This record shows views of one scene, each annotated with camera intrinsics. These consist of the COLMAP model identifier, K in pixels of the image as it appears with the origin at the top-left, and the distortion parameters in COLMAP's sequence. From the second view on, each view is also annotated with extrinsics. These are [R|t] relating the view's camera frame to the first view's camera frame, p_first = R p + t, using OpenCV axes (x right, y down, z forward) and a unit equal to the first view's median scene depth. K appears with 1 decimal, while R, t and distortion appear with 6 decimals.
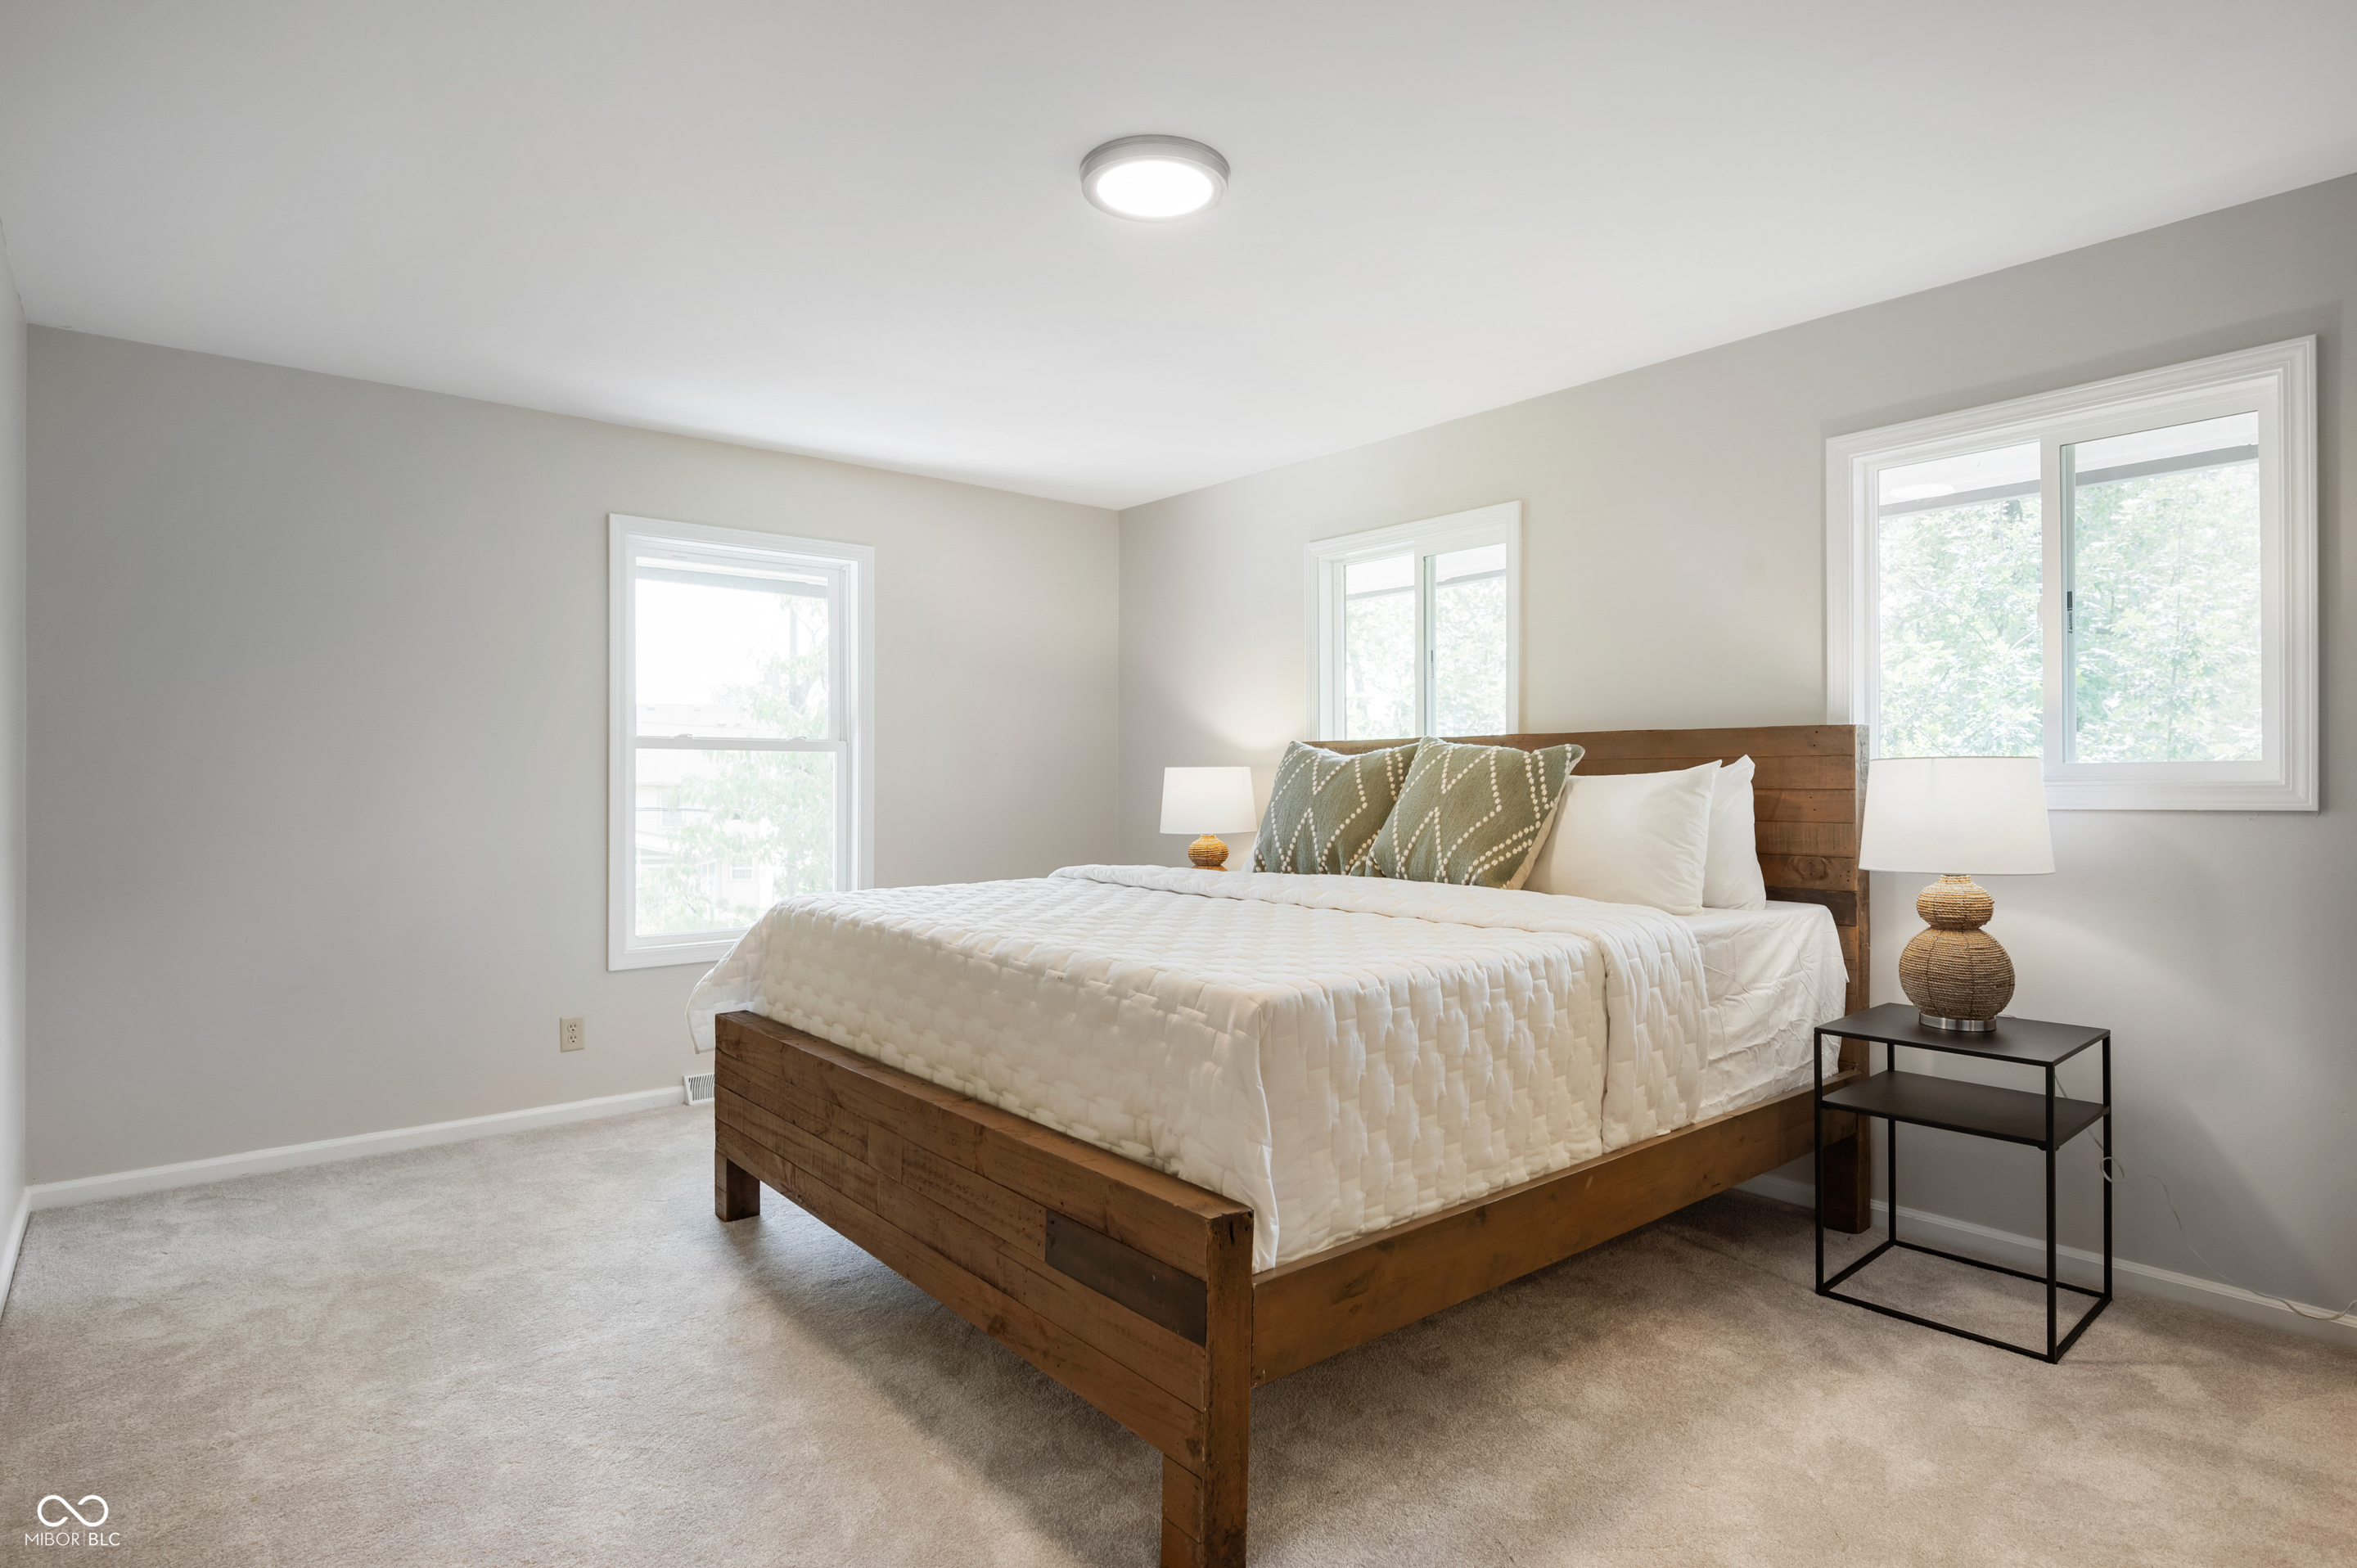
lens RADIAL K [[1194.1, 0, 1183.7], [0, 1194.1, 767.3], [0, 0, 1]] dist [-0.029778, -0.000514]
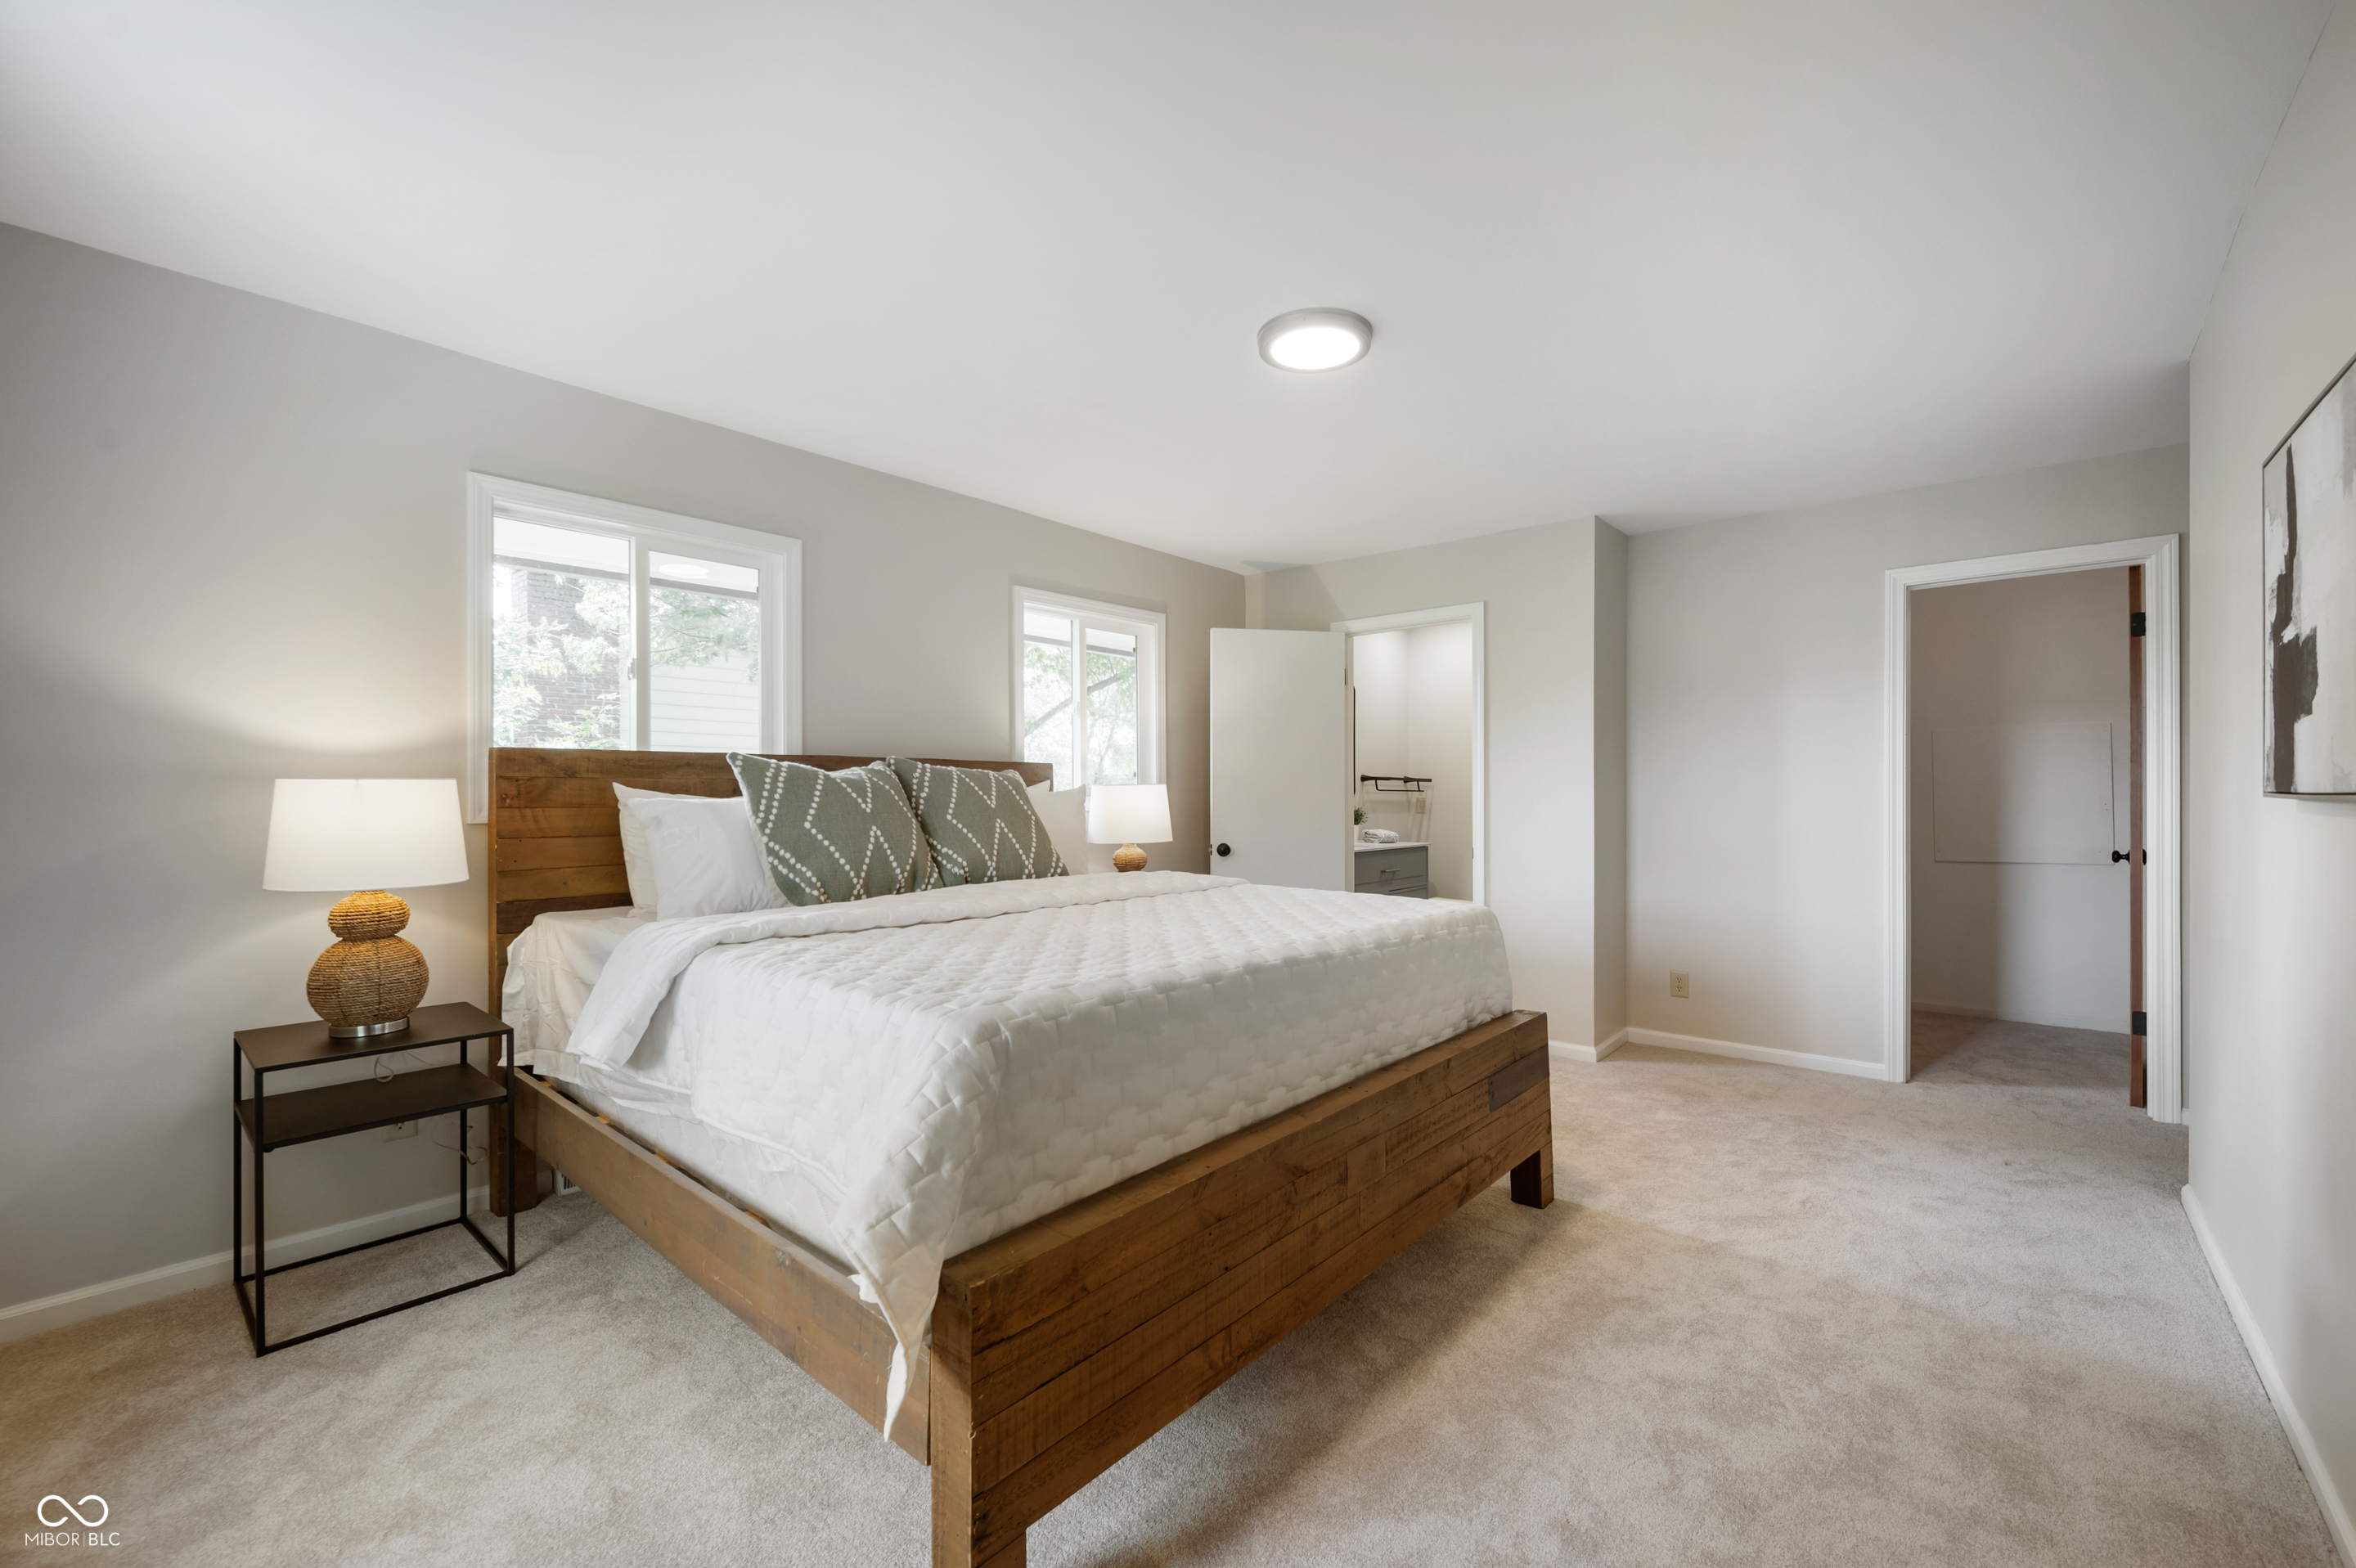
lens RADIAL K [[959.4, 0, 1187.7], [0, 959.4, 791.7], [0, 0, 1]] dist [-0.001775, 0.000721]
pose [[-0.143043, 0.004198, 0.989708, -0.546971], [-0.003621, 0.999982, -0.004765, 0.007287], [-0.989710, -0.004265, -0.143026, 0.671782]]
